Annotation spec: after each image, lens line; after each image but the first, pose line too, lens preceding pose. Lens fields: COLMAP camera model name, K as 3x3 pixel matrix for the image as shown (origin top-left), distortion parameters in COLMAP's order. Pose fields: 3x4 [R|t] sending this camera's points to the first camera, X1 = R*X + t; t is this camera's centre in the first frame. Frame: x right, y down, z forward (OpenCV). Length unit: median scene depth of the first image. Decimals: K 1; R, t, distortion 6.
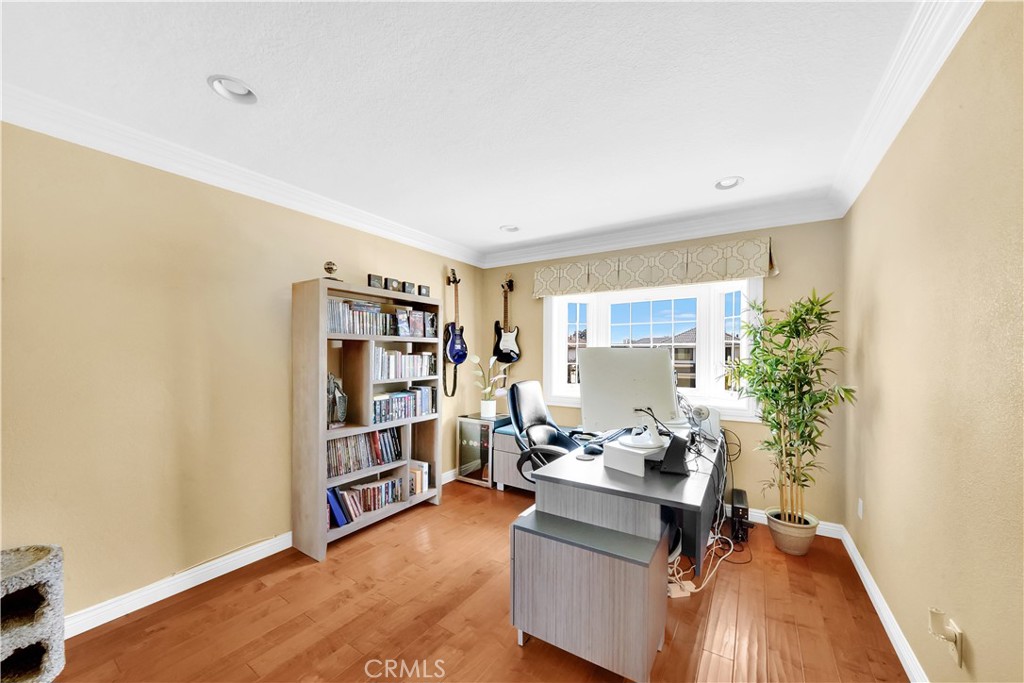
lens RADIAL K [[384.9, 0, 515.2], [0, 384.9, 352.6], [0, 0, 1]] dist [0.000026, 0.000038]
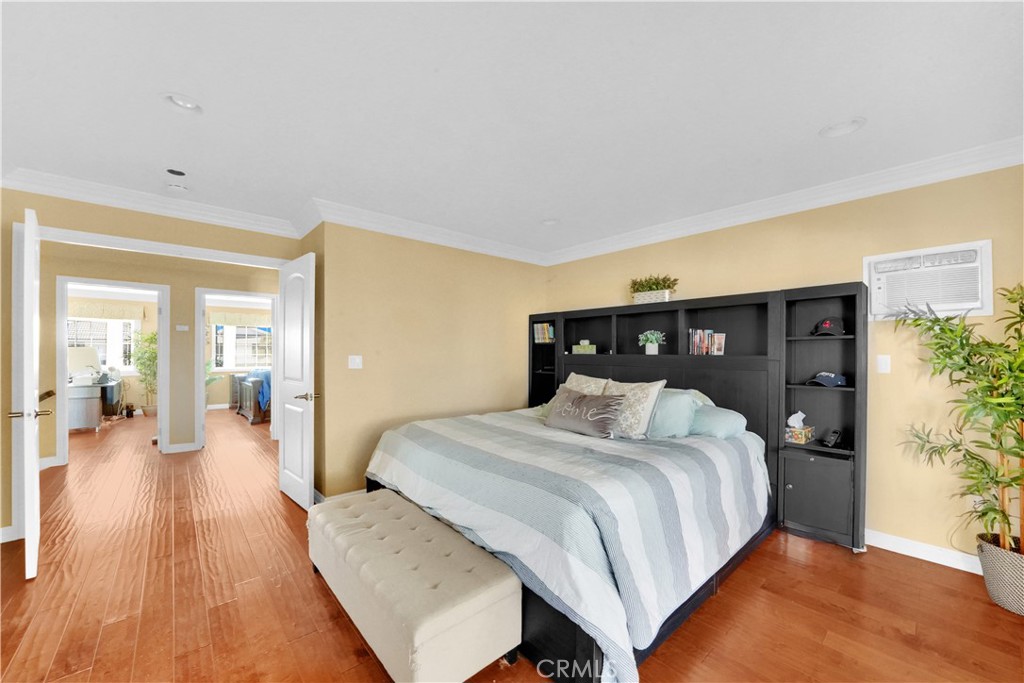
lens RADIAL K [[384.9, 0, 515.2], [0, 384.9, 352.6], [0, 0, 1]] dist [0.000026, 0.000038]
pose [[0.279287, -0.003227, 0.960202, -1.174479], [-0.005545, 0.999972, 0.004974, -0.001318], [-0.960192, -0.006713, 0.279261, -2.207436]]
